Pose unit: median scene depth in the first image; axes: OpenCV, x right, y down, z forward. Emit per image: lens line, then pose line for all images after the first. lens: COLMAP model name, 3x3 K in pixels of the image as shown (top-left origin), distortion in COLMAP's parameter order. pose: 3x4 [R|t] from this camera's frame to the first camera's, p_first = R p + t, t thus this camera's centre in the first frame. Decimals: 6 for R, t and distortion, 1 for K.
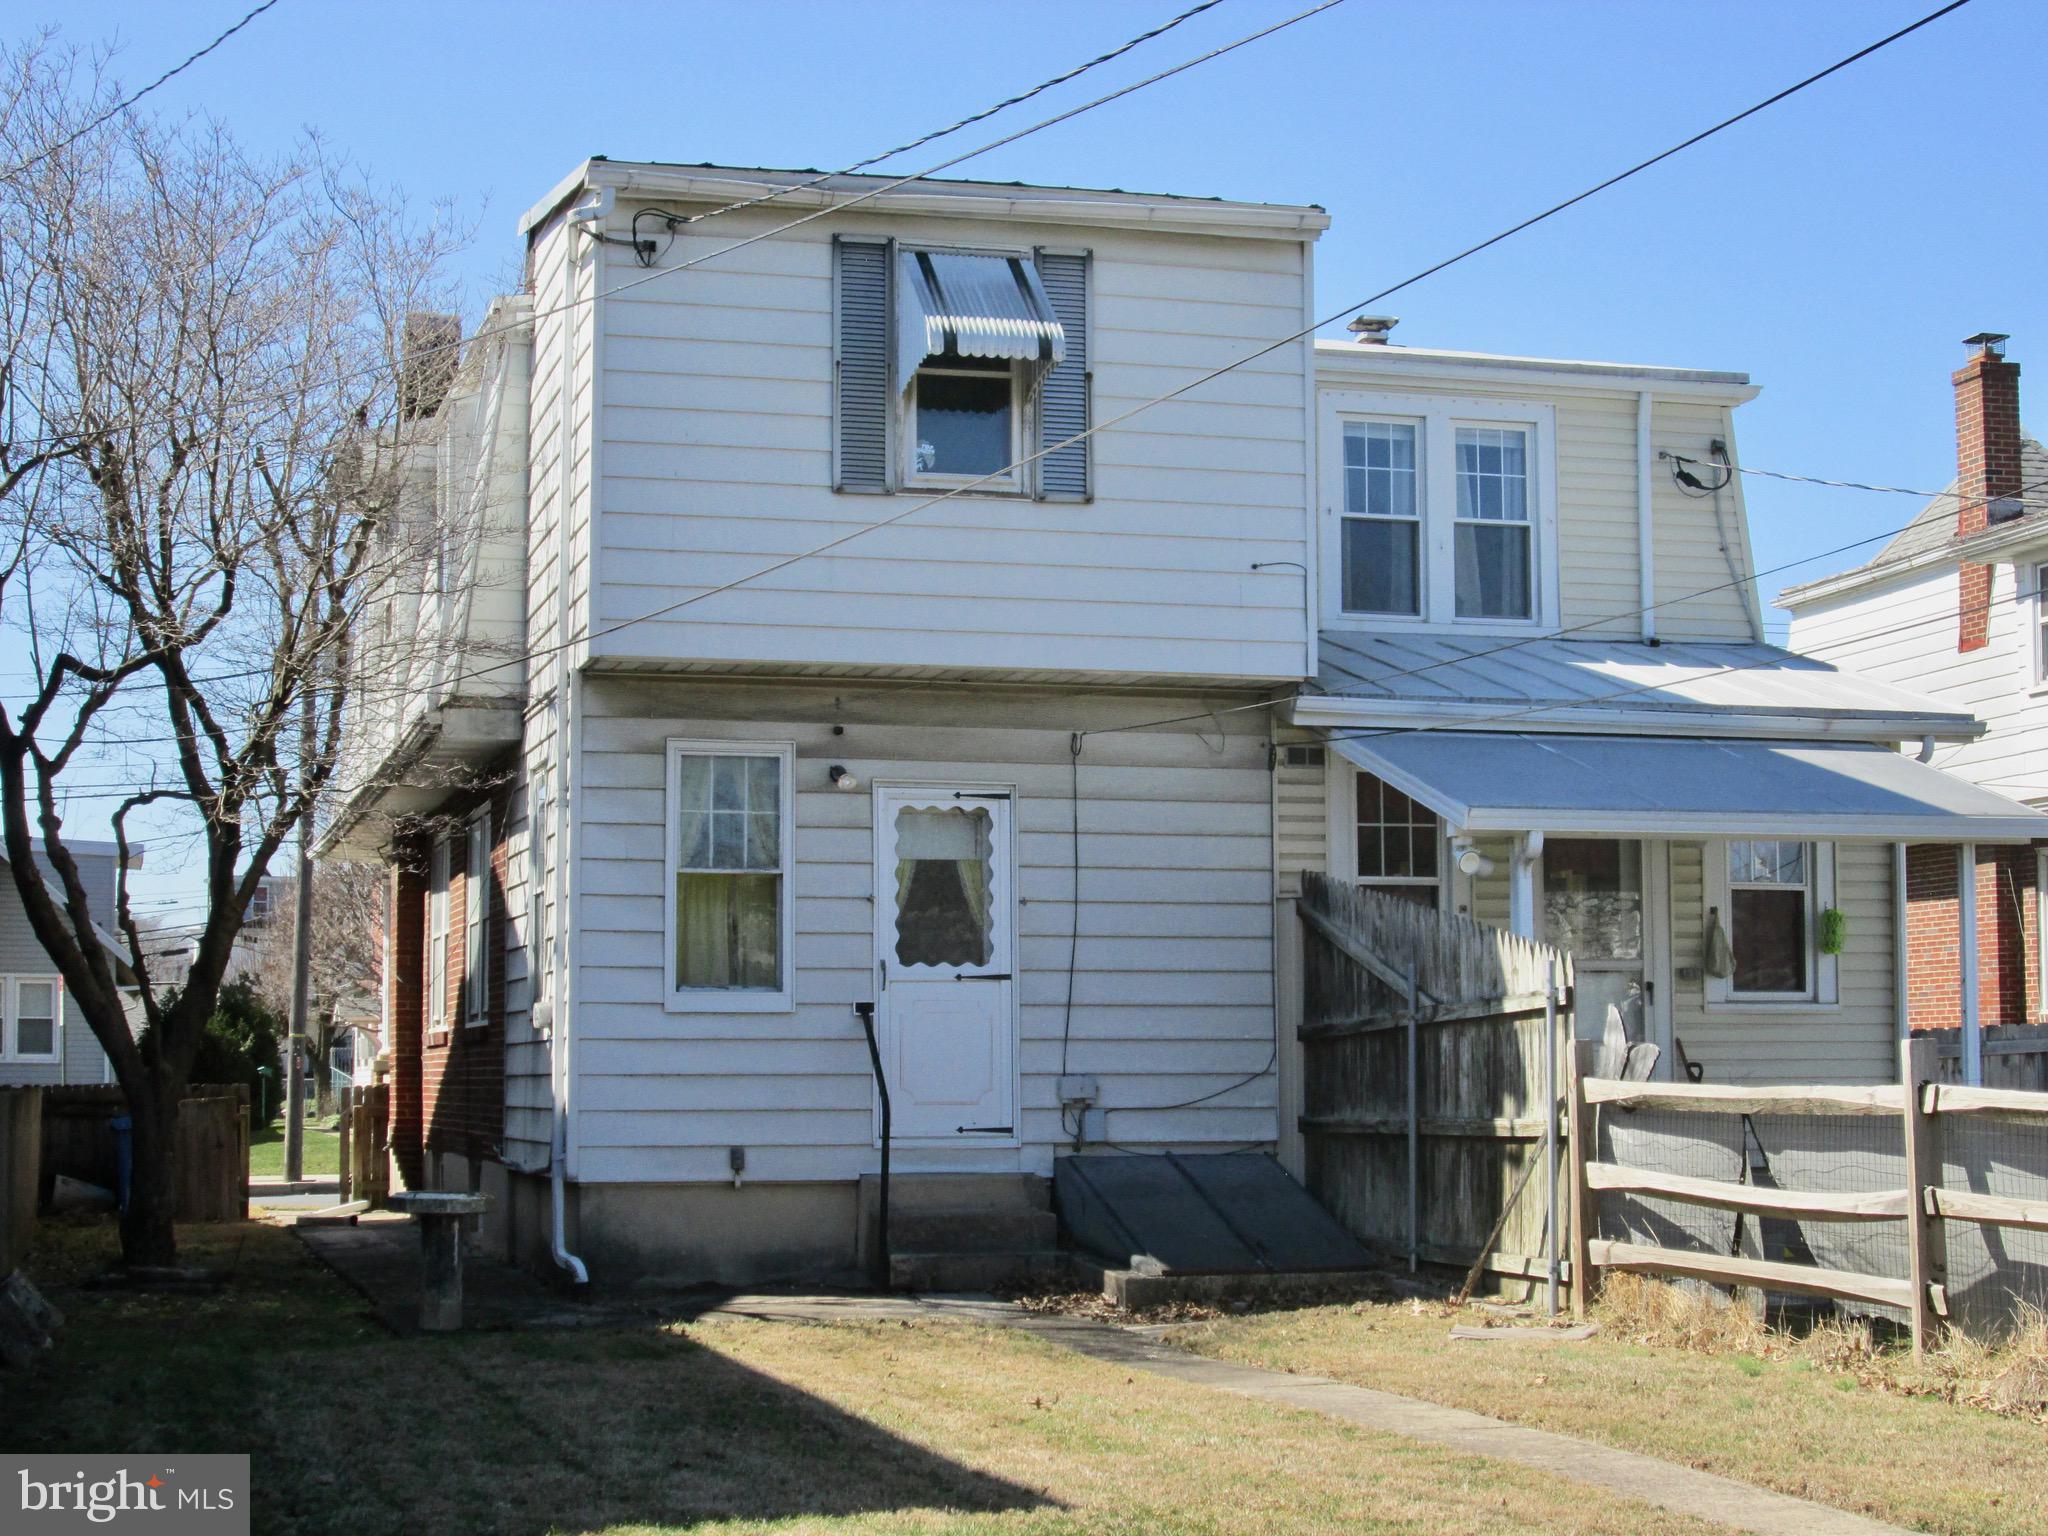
lens RADIAL K [[3289.5, 0, 1024.0], [0, 3289.5, 768.0], [0, 0, 1]] dist [-0.184076, 0.016581]
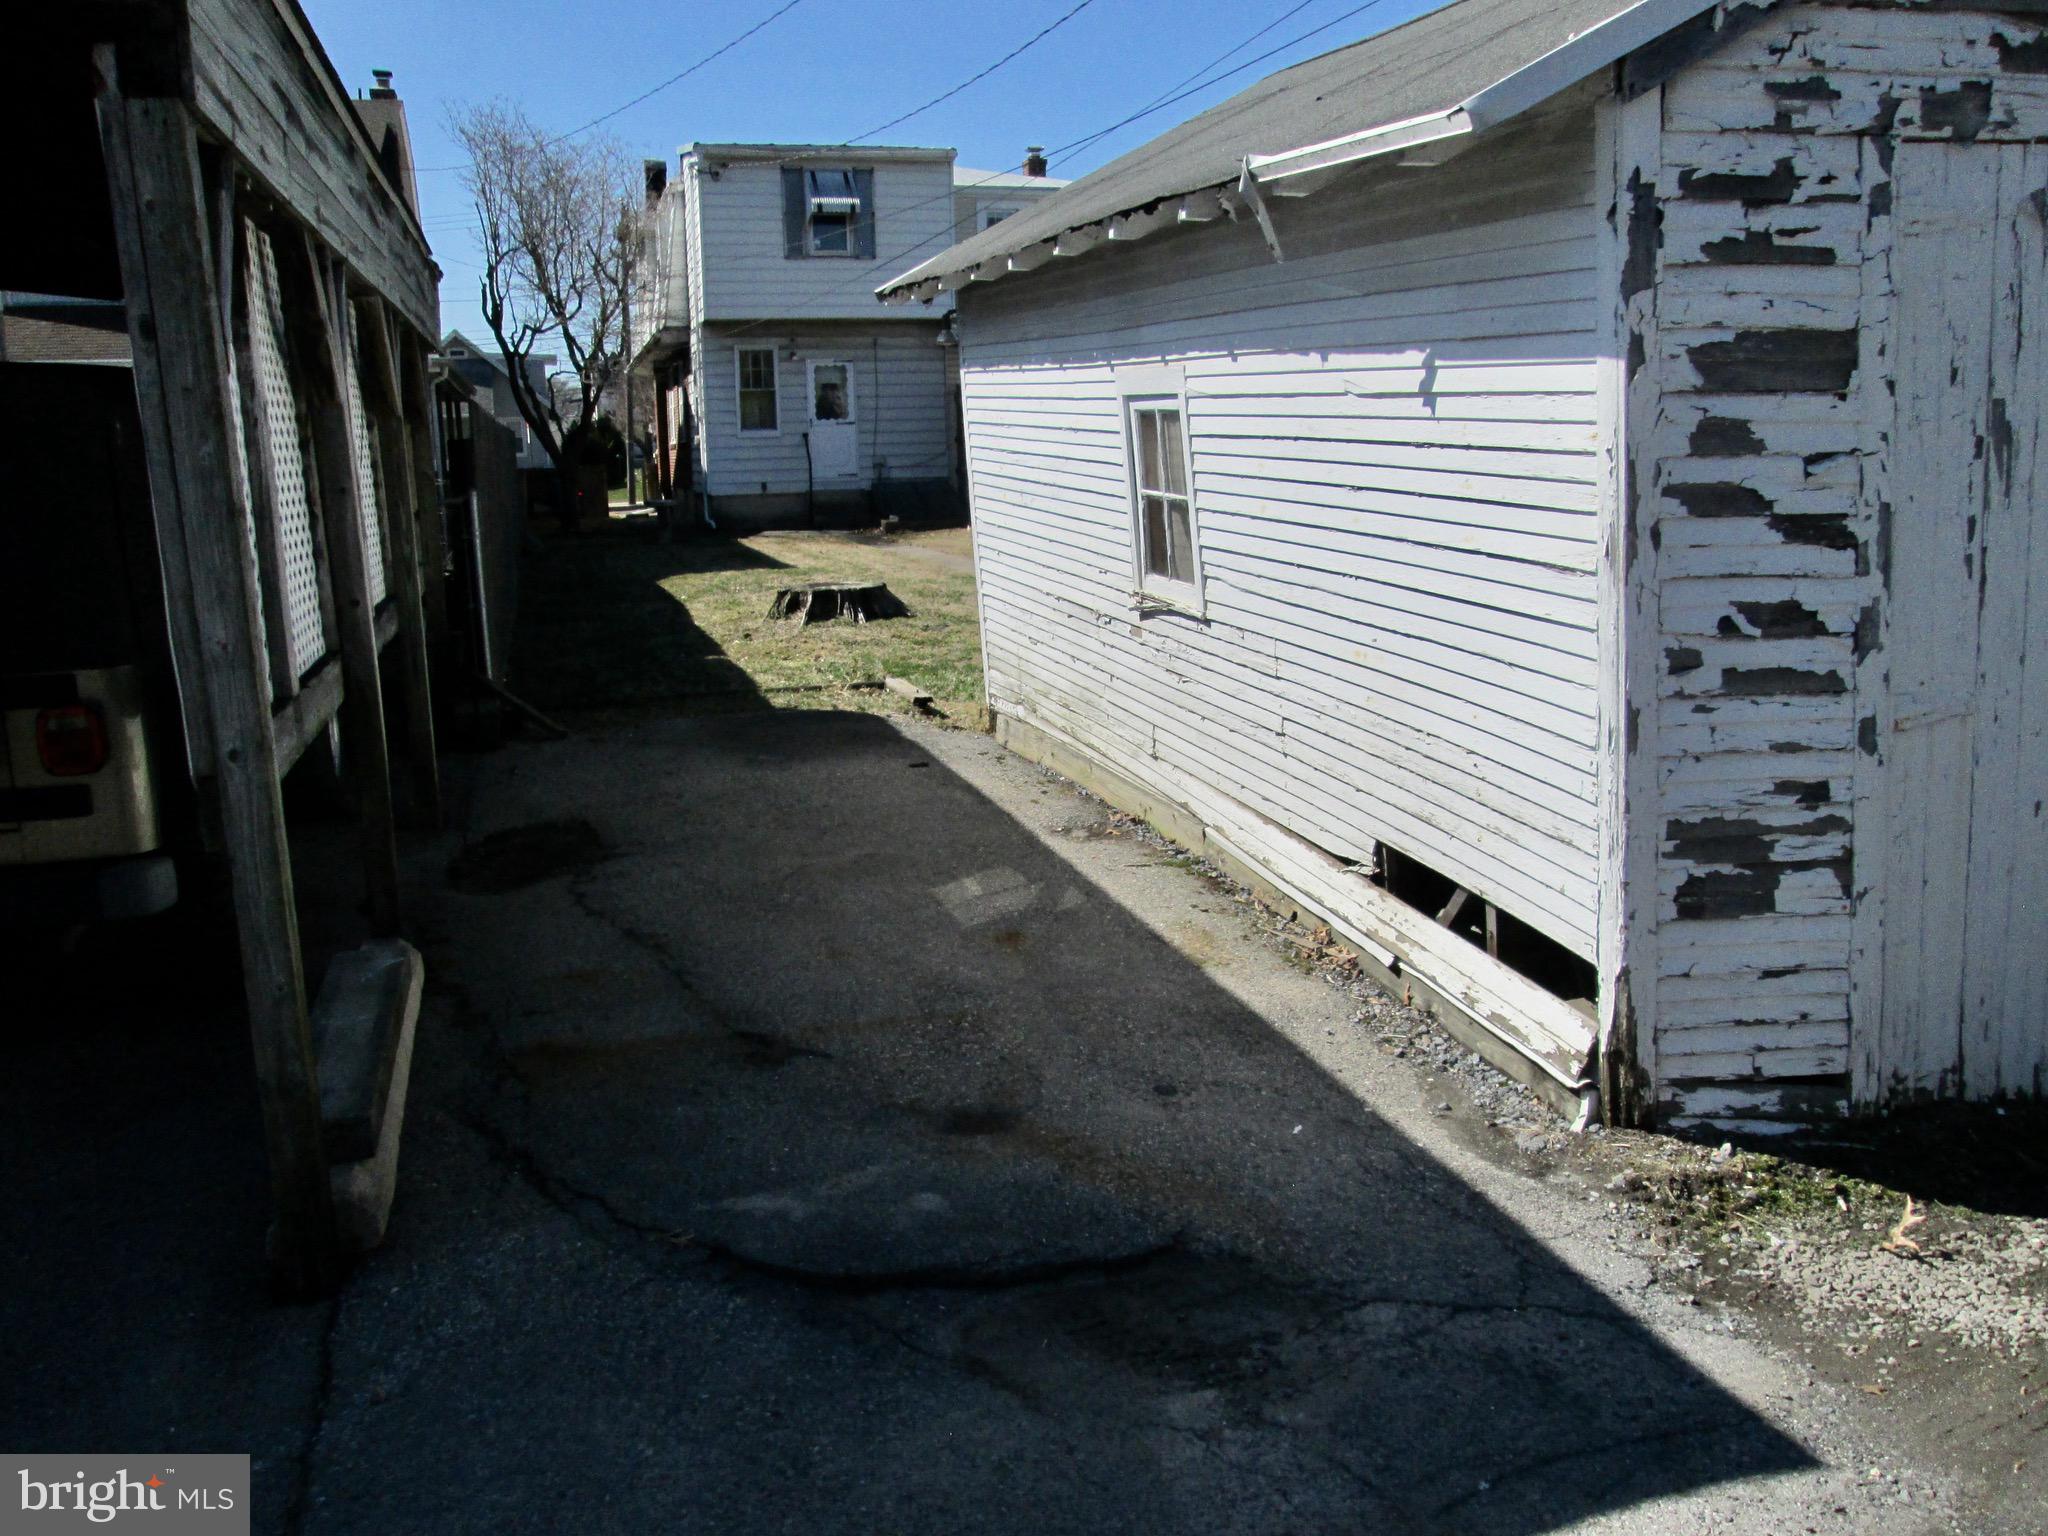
lens RADIAL K [[1650.0, 0, 997.8], [0, 1650.0, 730.2], [0, 0, 1]] dist [-0.054940, 0.009840]
pose [[0.999830, -0.015471, -0.010008, 0.136929], [0.017540, 0.965539, 0.259666, -0.053081], [0.005646, -0.259797, 0.965647, -0.516471]]
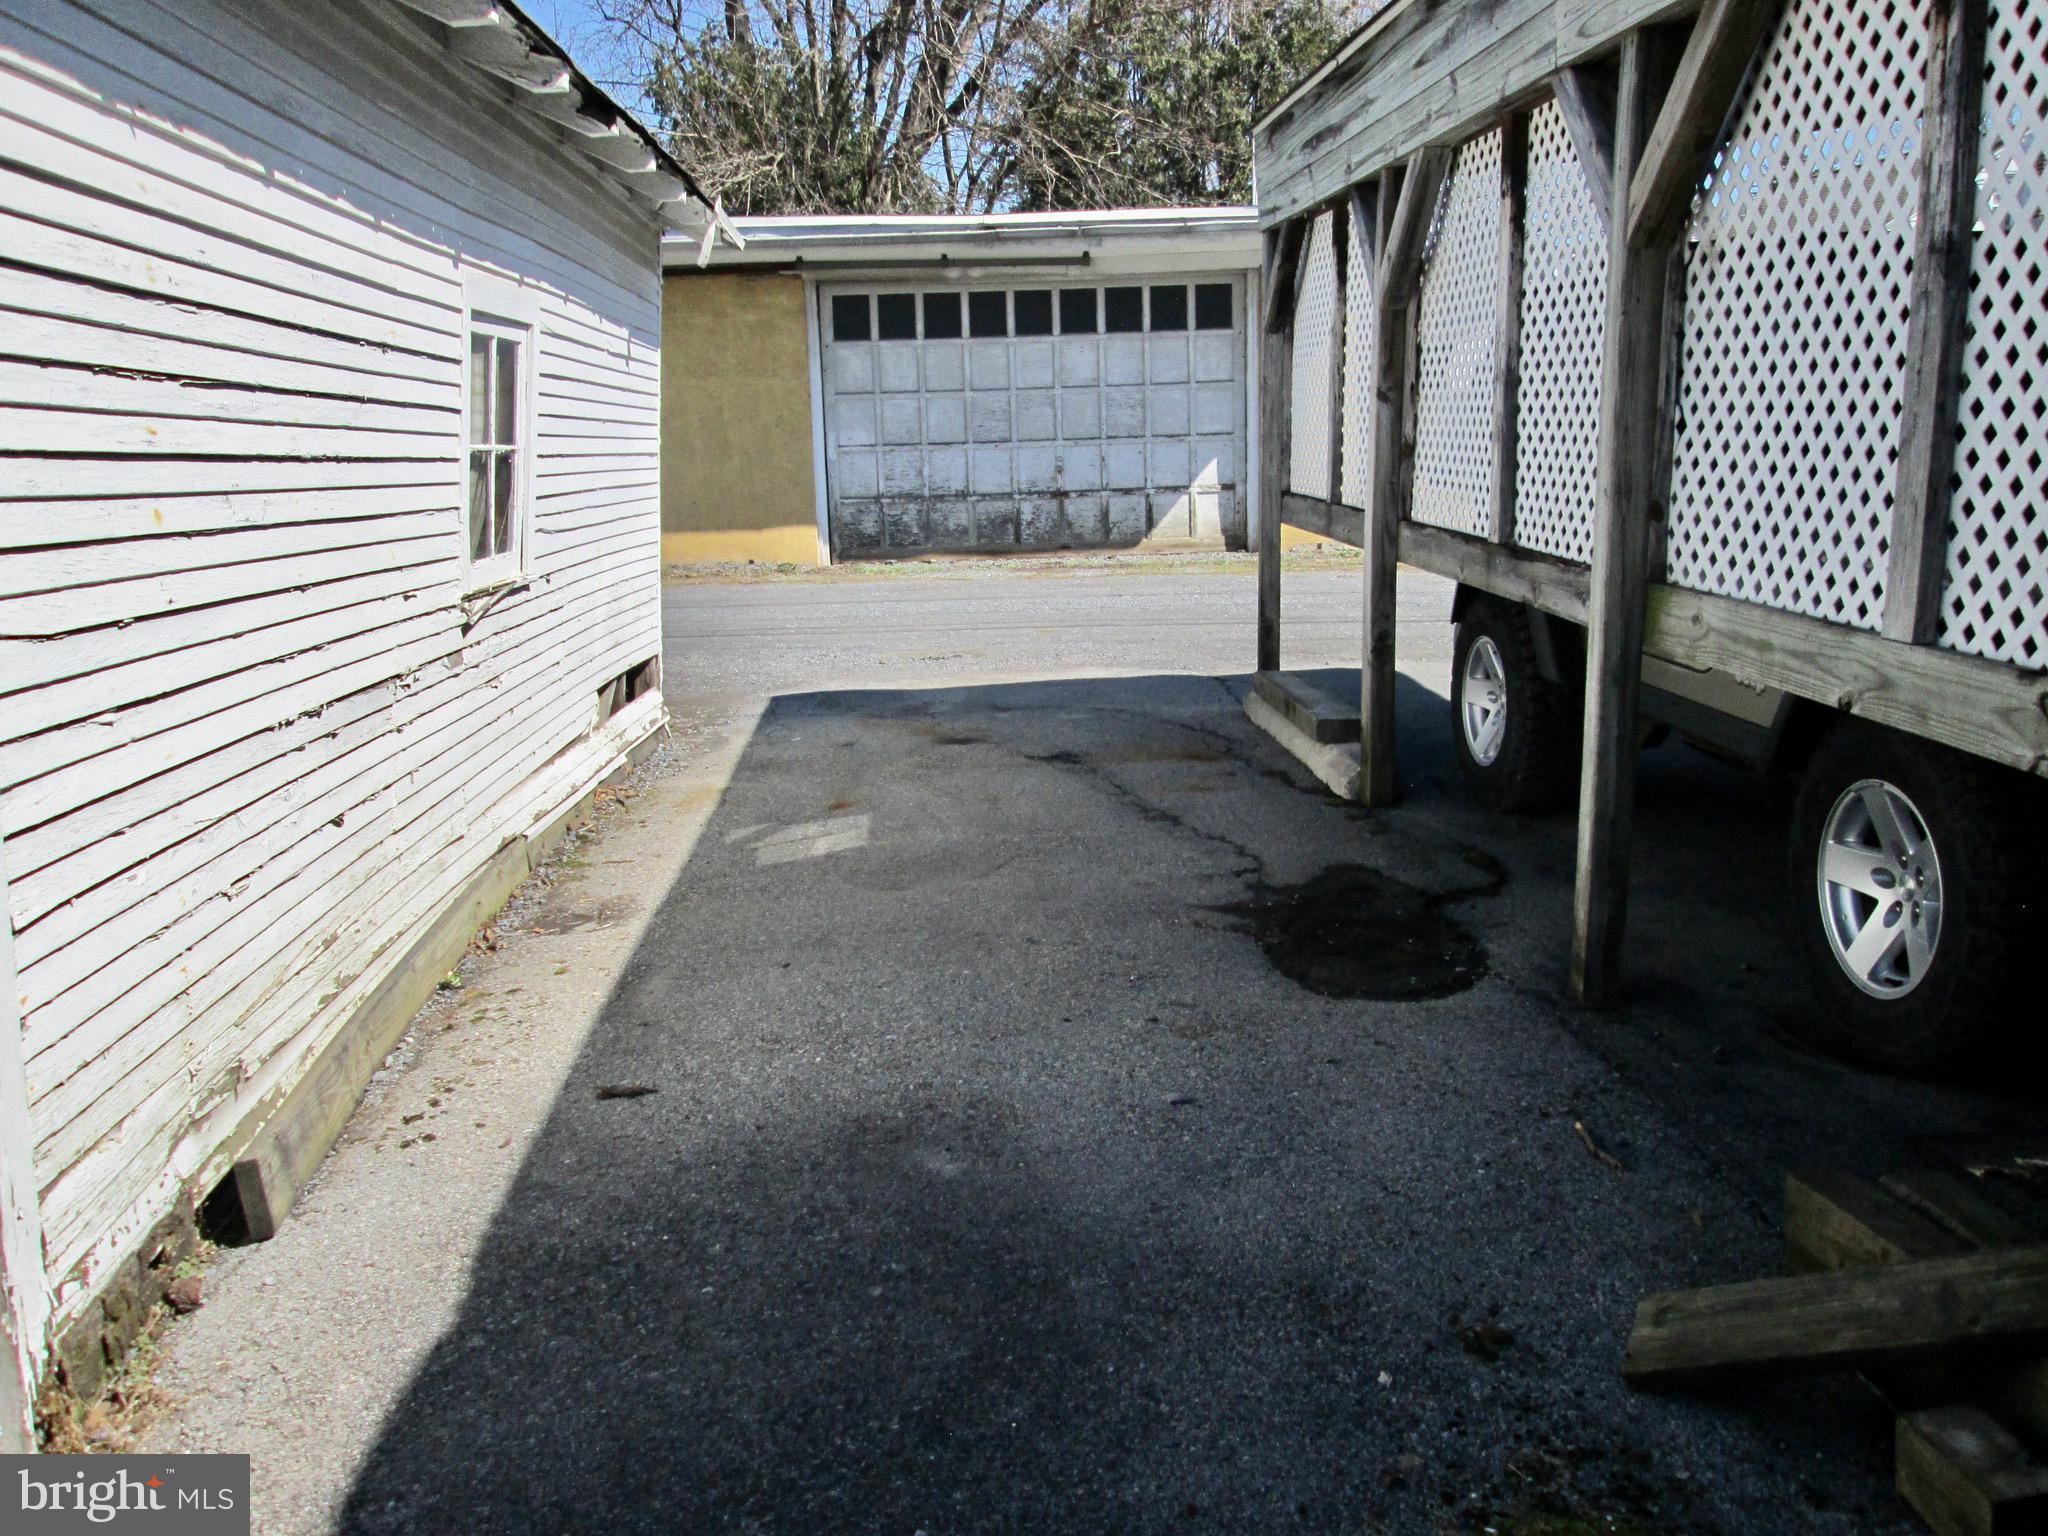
lens RADIAL K [[1667.3, 0, 1023.9], [0, 1667.3, 746.3], [0, 0, 1]] dist [-0.030492, 0.011389]
pose [[-0.977774, -0.011447, 0.209348, -0.105489], [0.013347, 0.993085, 0.116640, 0.080668], [-0.209235, 0.116842, -0.970860, 0.804473]]
